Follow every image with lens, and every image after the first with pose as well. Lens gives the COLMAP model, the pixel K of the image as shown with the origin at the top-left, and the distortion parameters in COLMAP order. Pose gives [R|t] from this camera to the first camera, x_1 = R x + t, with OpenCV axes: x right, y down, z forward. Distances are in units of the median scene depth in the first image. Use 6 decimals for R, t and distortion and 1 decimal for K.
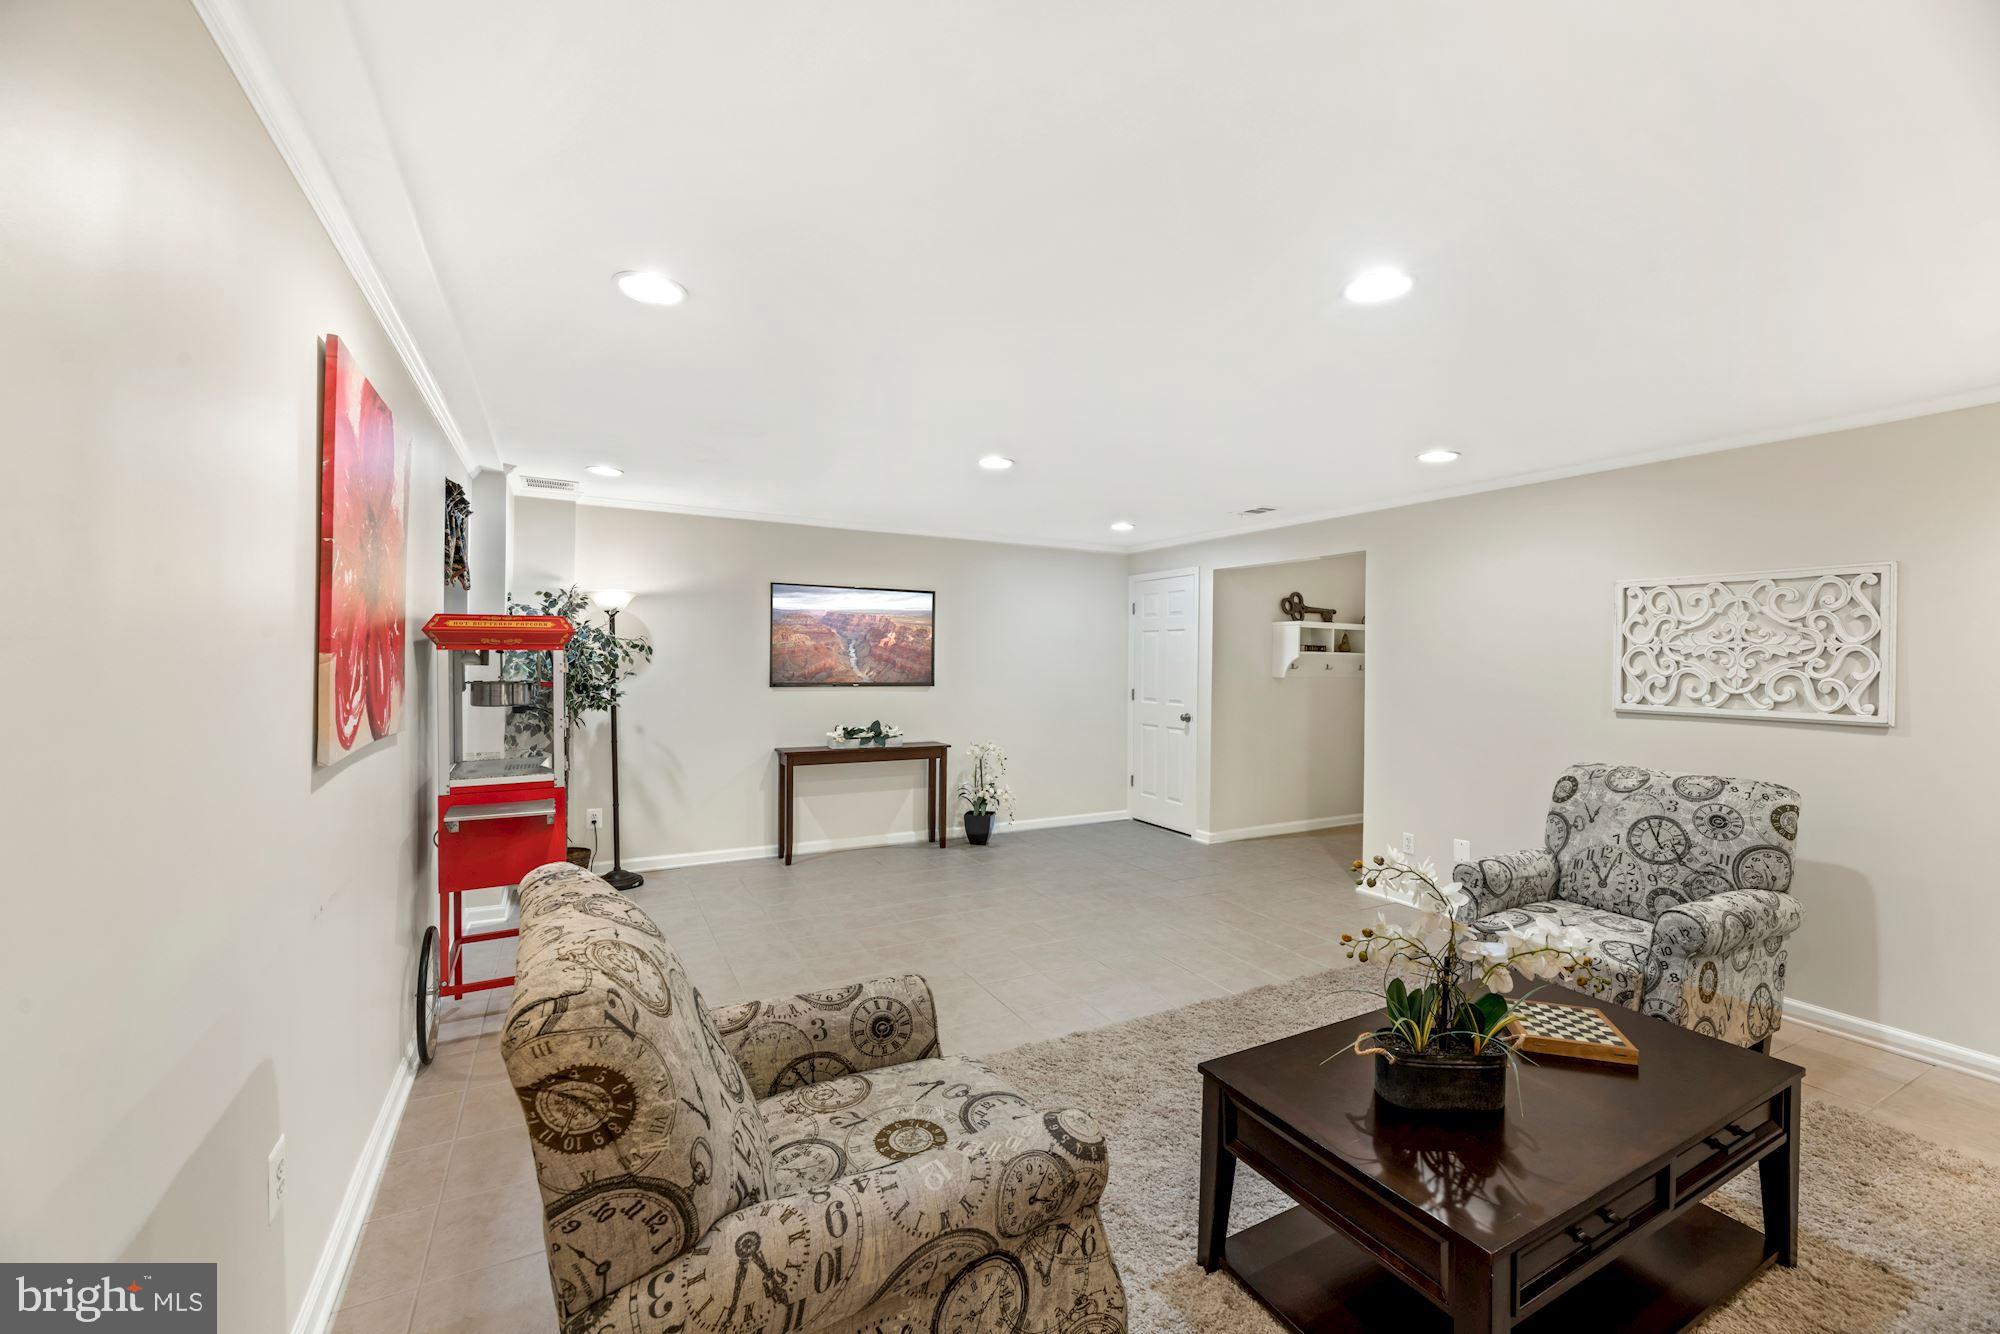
lens RADIAL K [[814.1, 0, 987.3], [0, 814.1, 660.9], [0, 0, 1]] dist [-0.002975, -0.000099]
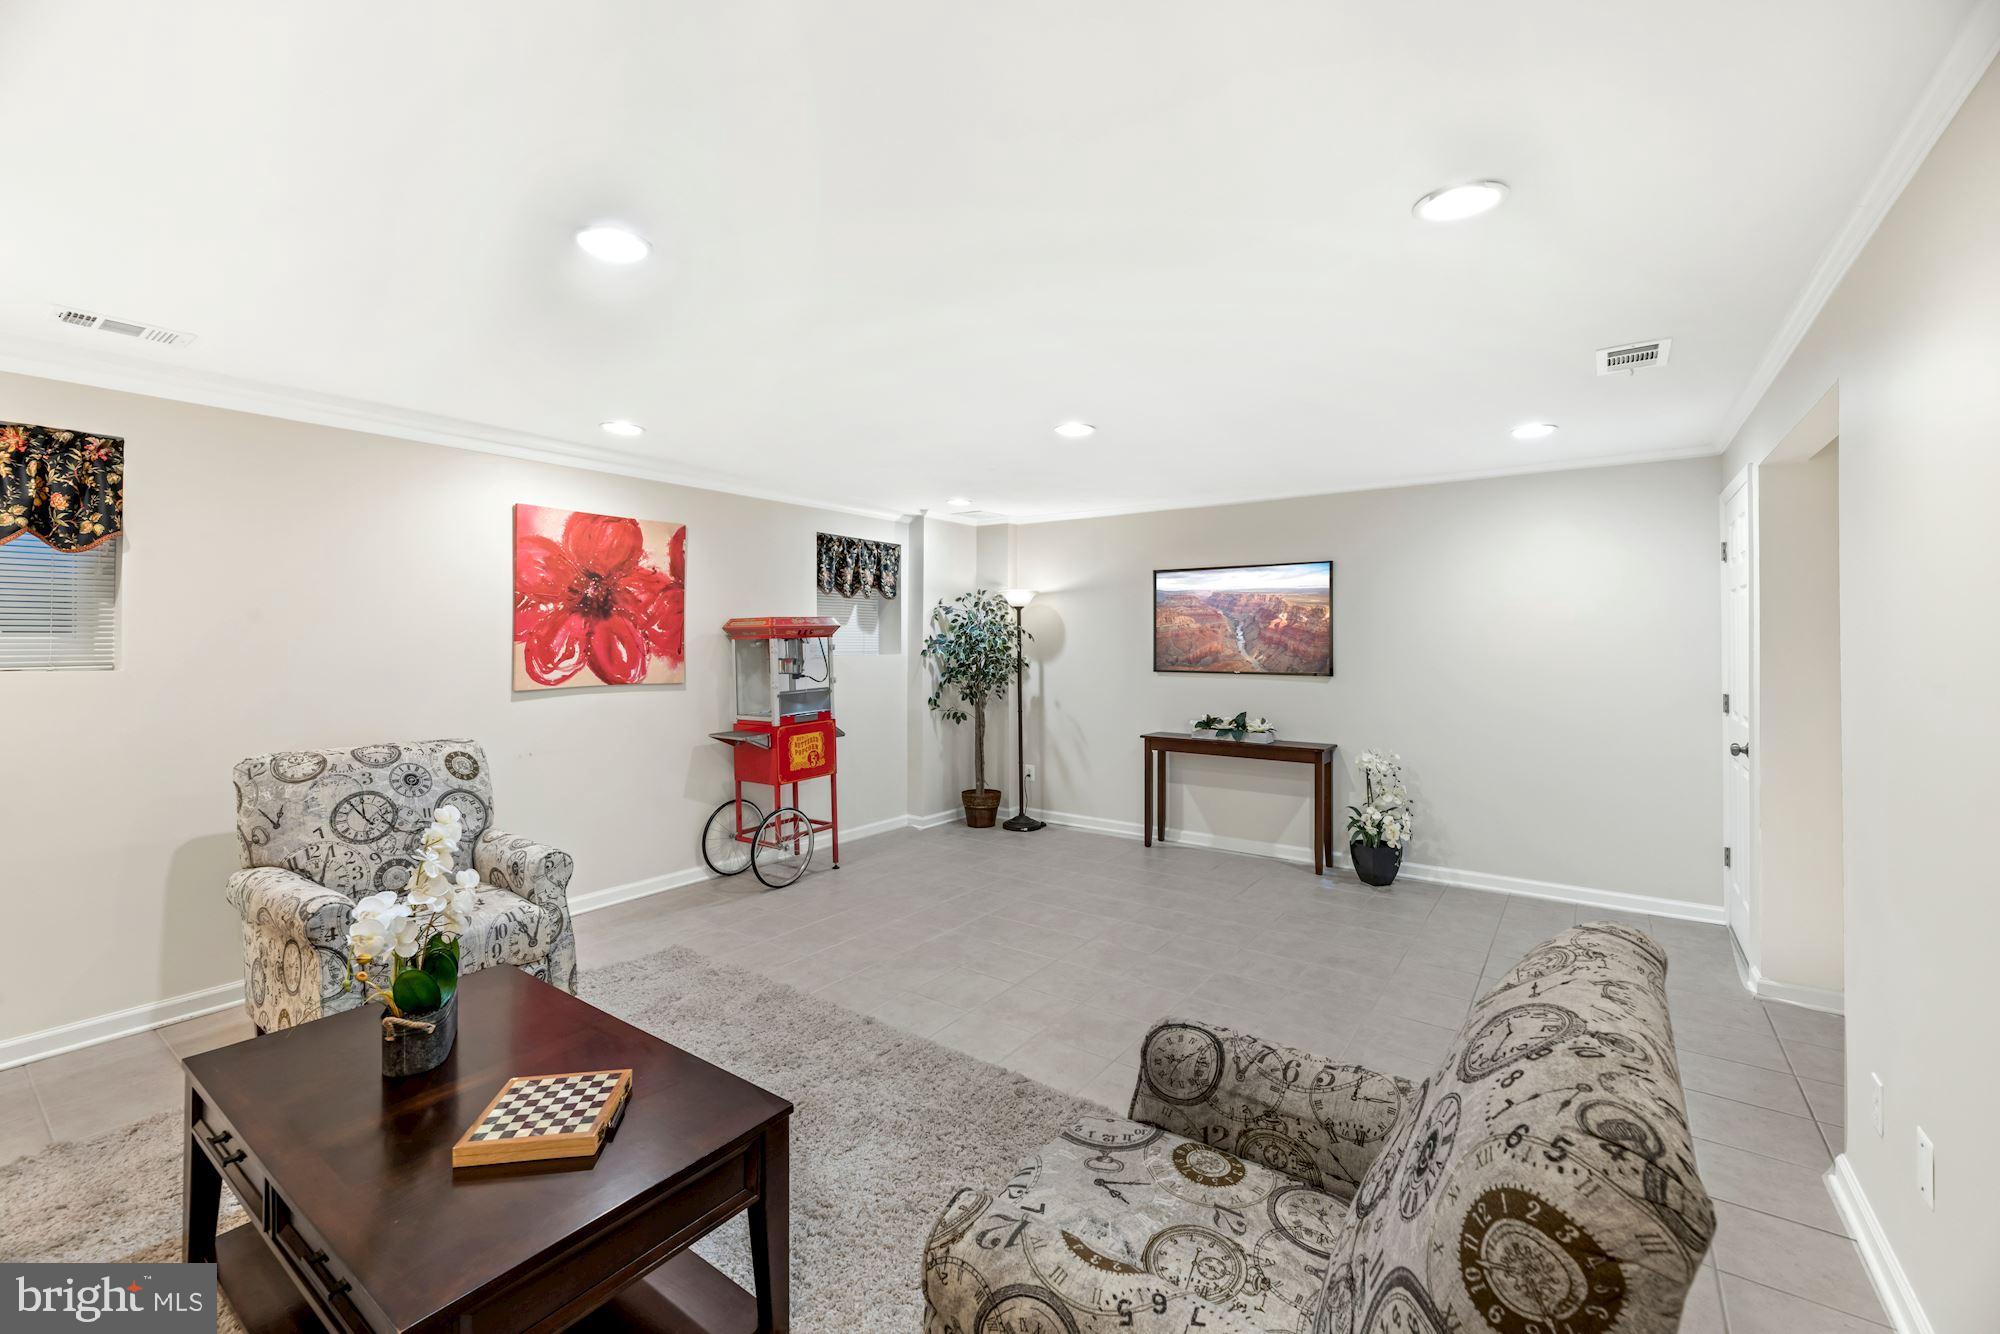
lens RADIAL K [[814.1, 0, 982.6], [0, 814.1, 662.9], [0, 0, 1]] dist [-0.002975, -0.000099]
pose [[0.434144, 0.011930, -0.900764, 0.546114], [0.003298, 0.999885, 0.014832, 0.006320], [0.900837, -0.009410, 0.434055, 0.361877]]
